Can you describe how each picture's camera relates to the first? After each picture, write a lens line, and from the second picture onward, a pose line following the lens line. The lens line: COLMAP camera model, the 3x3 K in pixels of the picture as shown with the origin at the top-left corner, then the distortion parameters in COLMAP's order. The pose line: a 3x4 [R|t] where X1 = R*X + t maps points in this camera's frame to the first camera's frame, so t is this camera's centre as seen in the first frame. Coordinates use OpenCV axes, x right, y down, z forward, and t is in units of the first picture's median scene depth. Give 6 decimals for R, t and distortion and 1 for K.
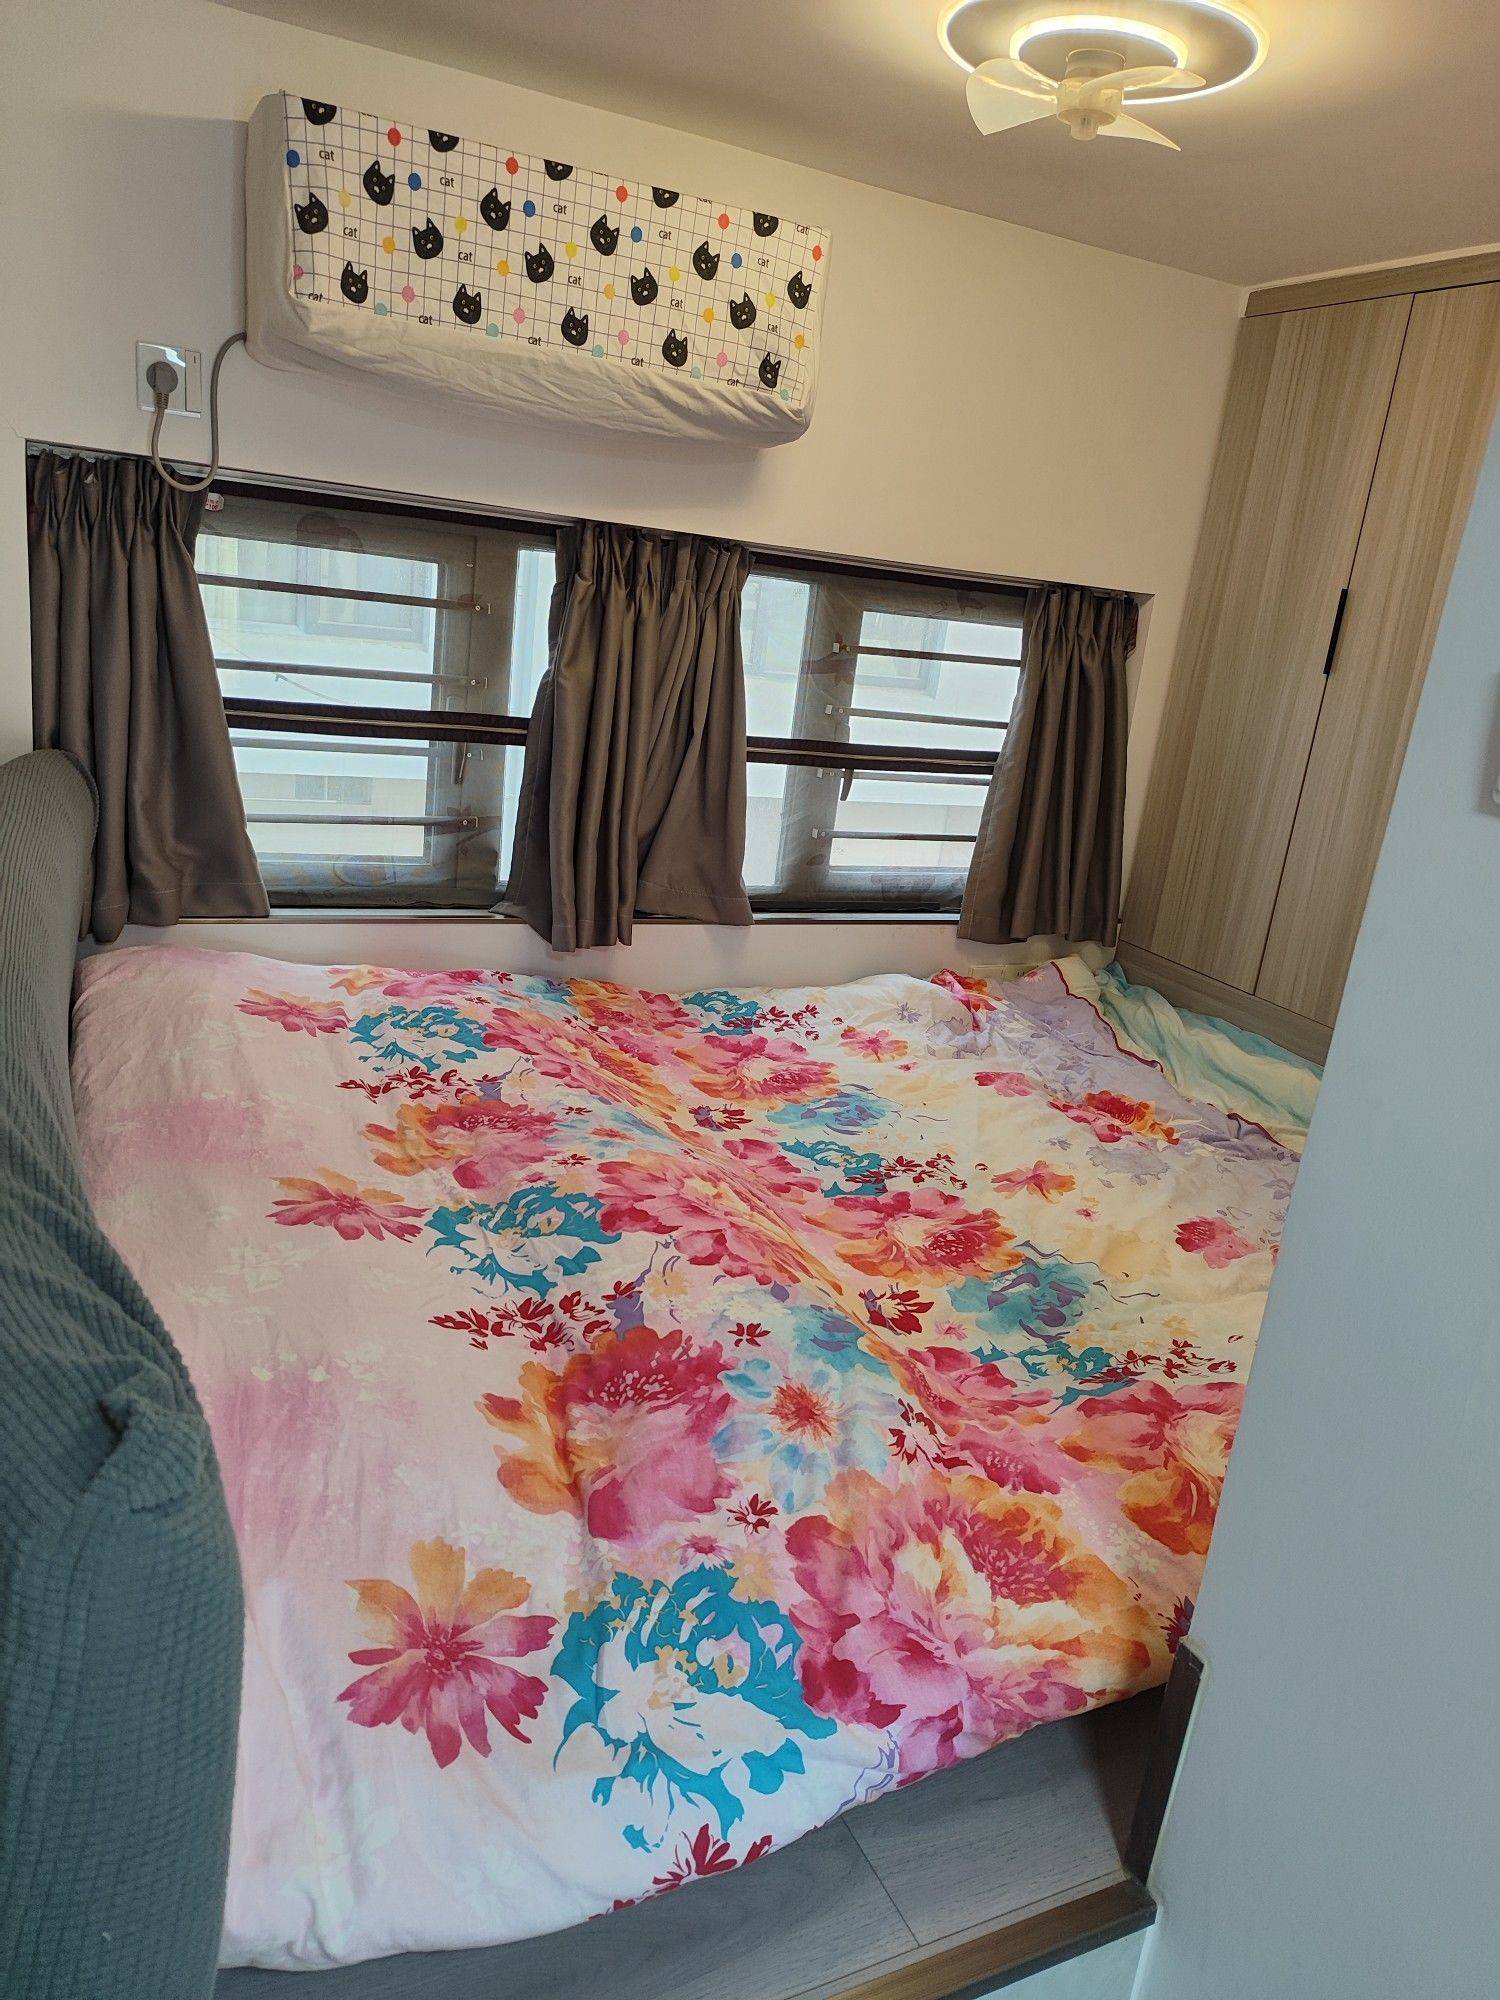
lens RADIAL K [[1407.2, 0, 751.7], [0, 1407.2, 989.9], [0, 0, 1]] dist [0.003310, -0.002952]
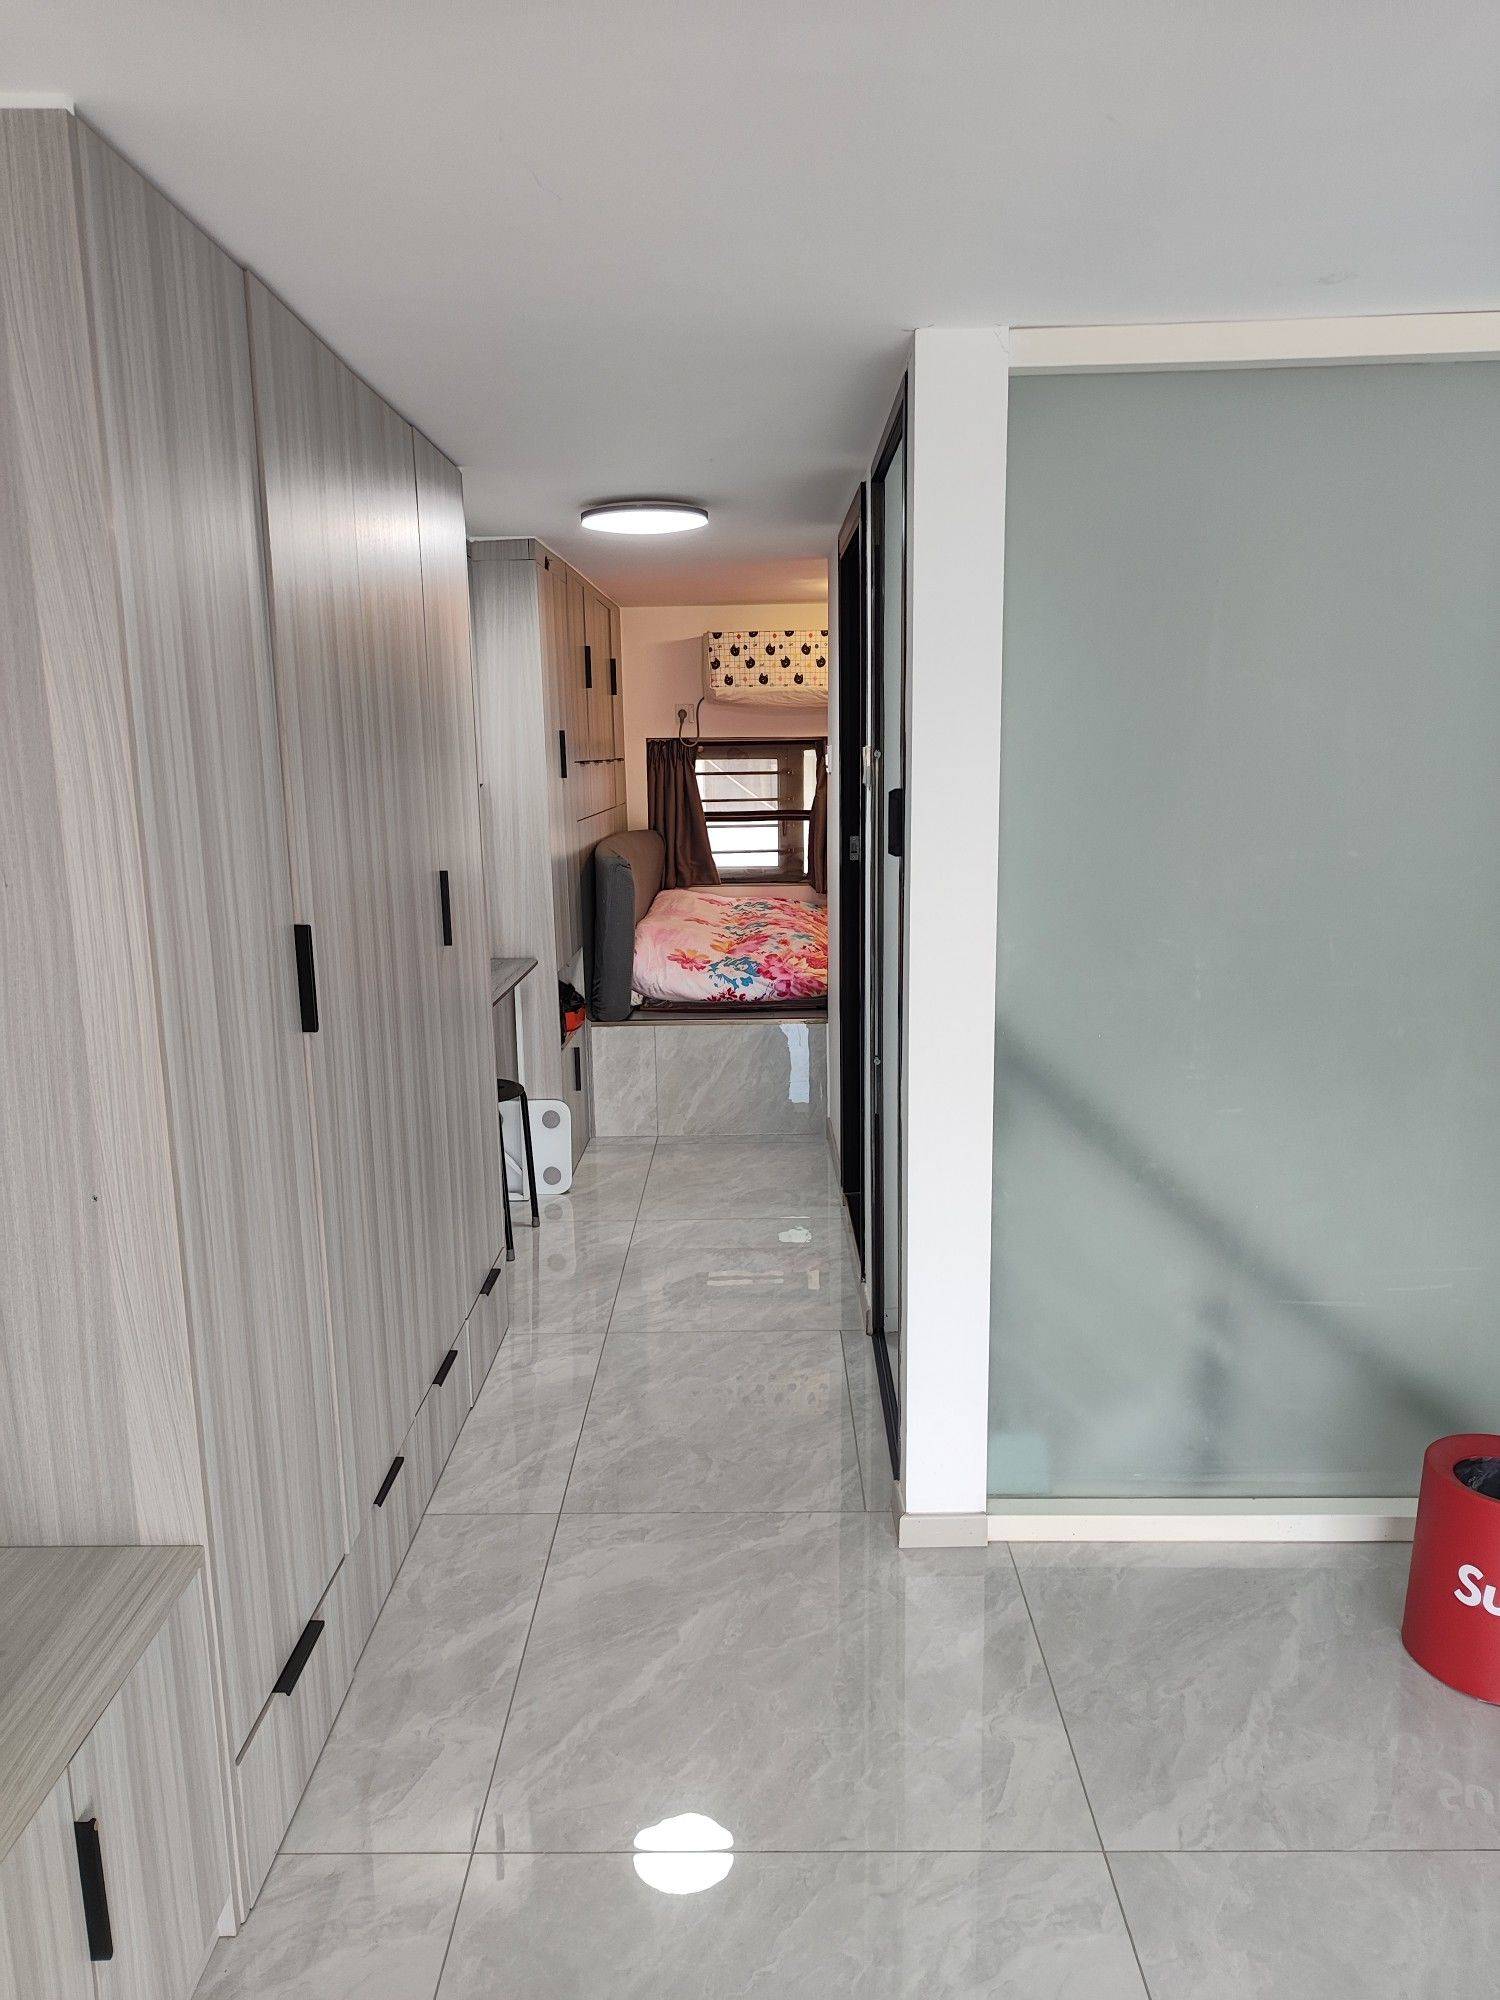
lens RADIAL K [[1388.6, 0, 738.5], [0, 1388.6, 1081.1], [0, 0, 1]] dist [0.004437, -0.000383]
pose [[0.887654, -0.021948, -0.459987, 1.206366], [-0.013360, 0.997216, -0.073364, 0.676128], [0.460316, 0.071267, 0.884890, -1.801313]]
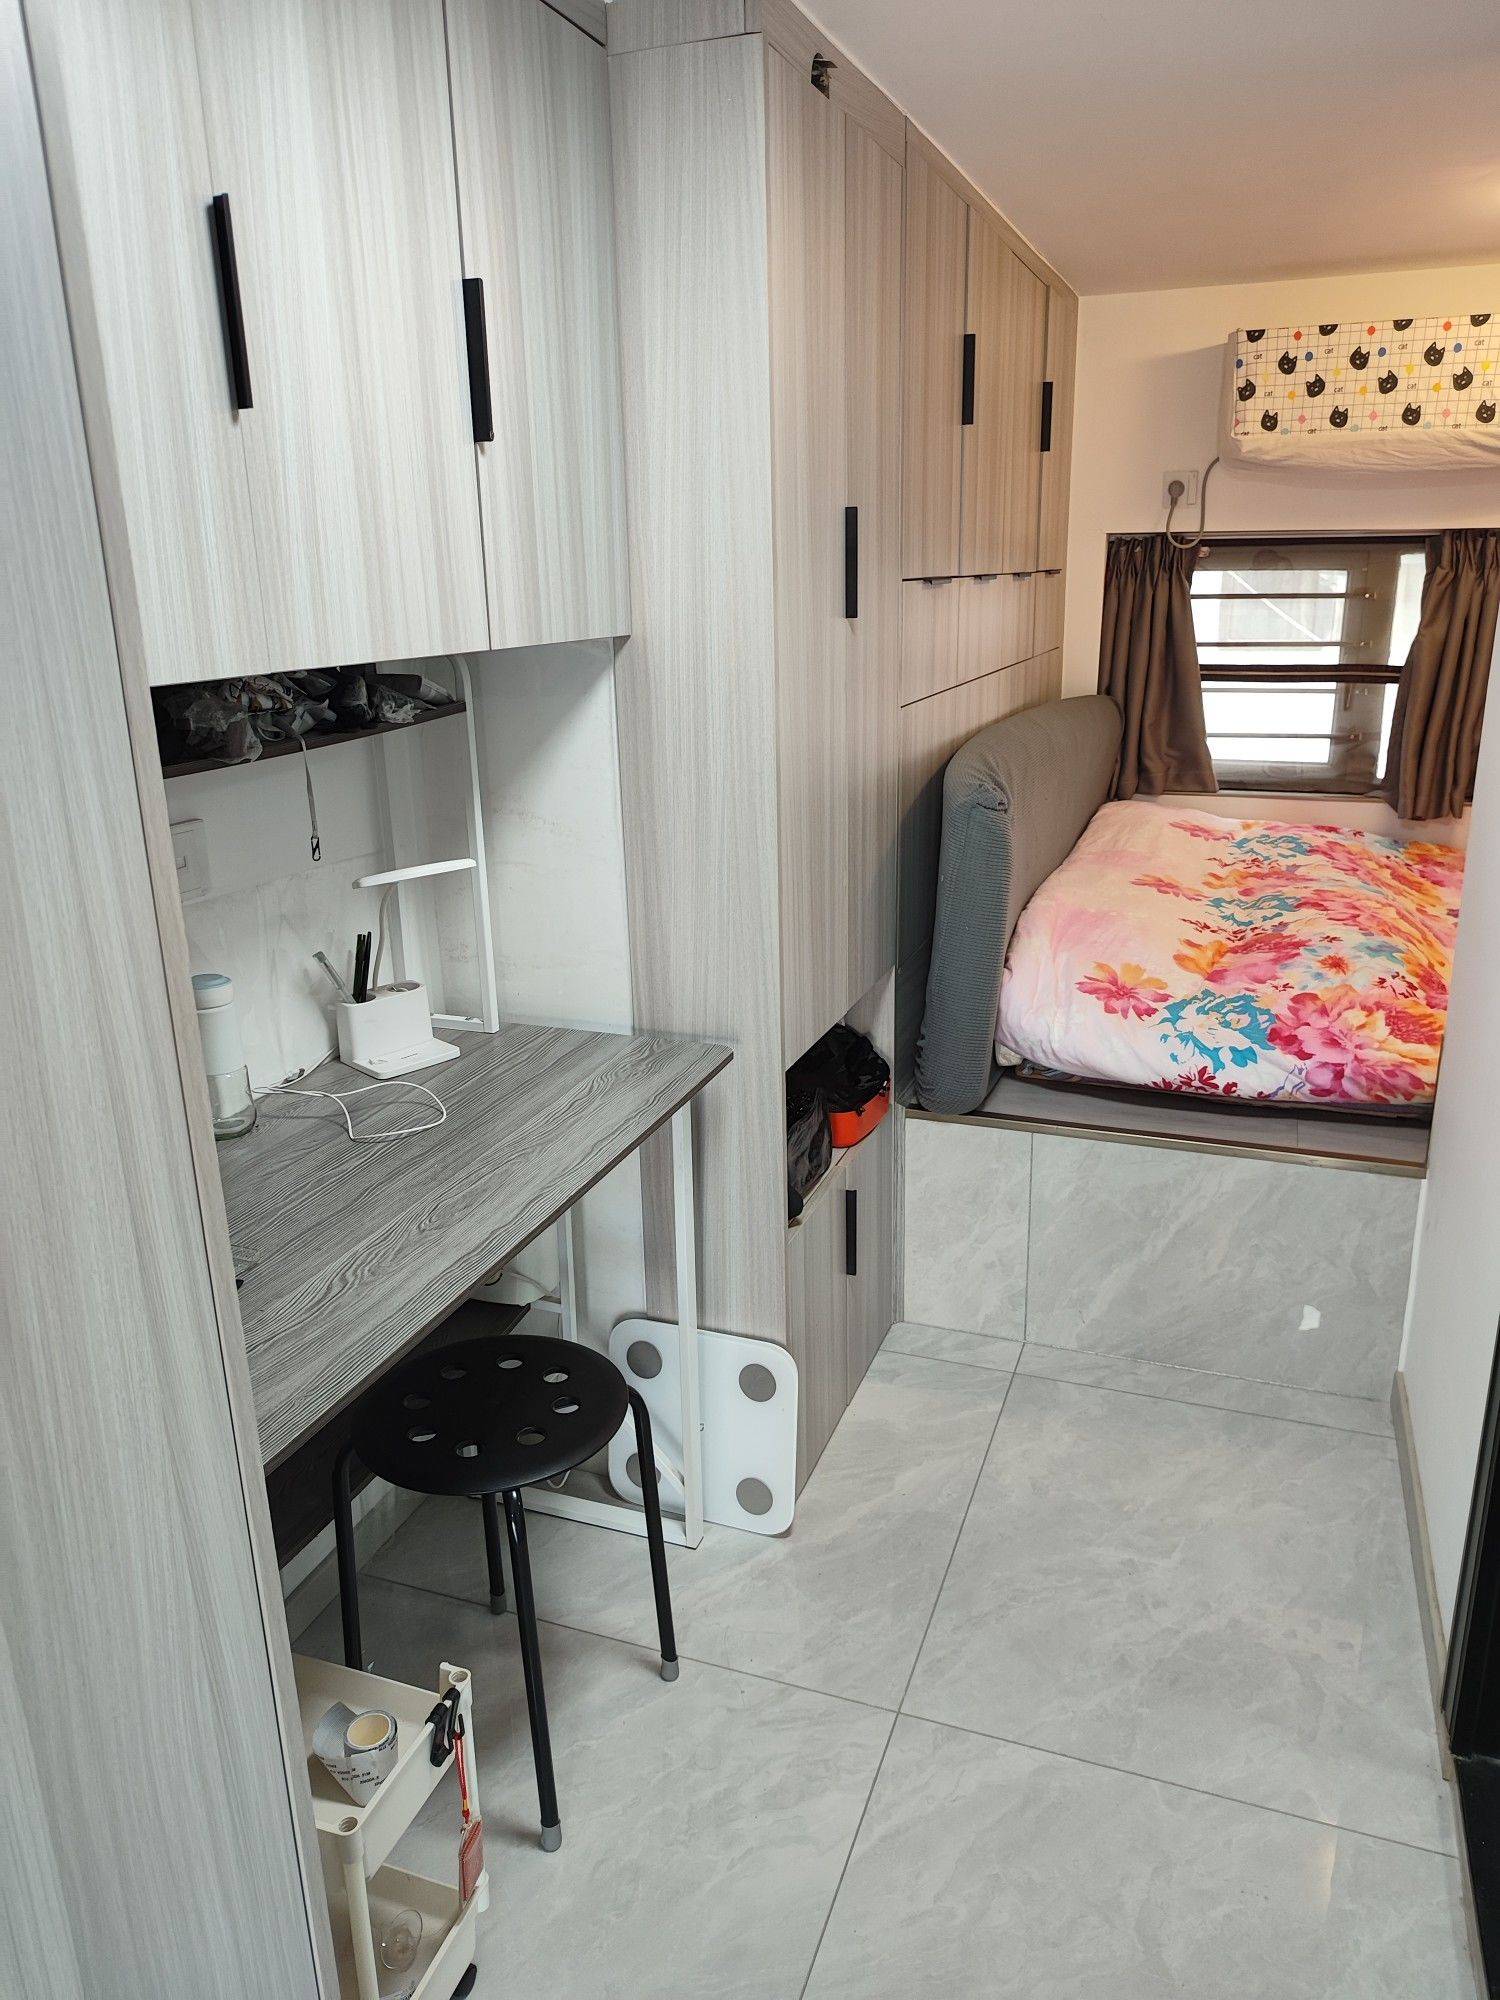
lens RADIAL K [[1407.2, 0, 751.7], [0, 1407.2, 989.9], [0, 0, 1]] dist [0.003310, -0.002952]
pose [[0.689722, 0.085758, -0.718978, 0.602170], [-0.111638, 0.993683, 0.011429, 0.268435], [0.715416, 0.072383, 0.694939, -0.656704]]
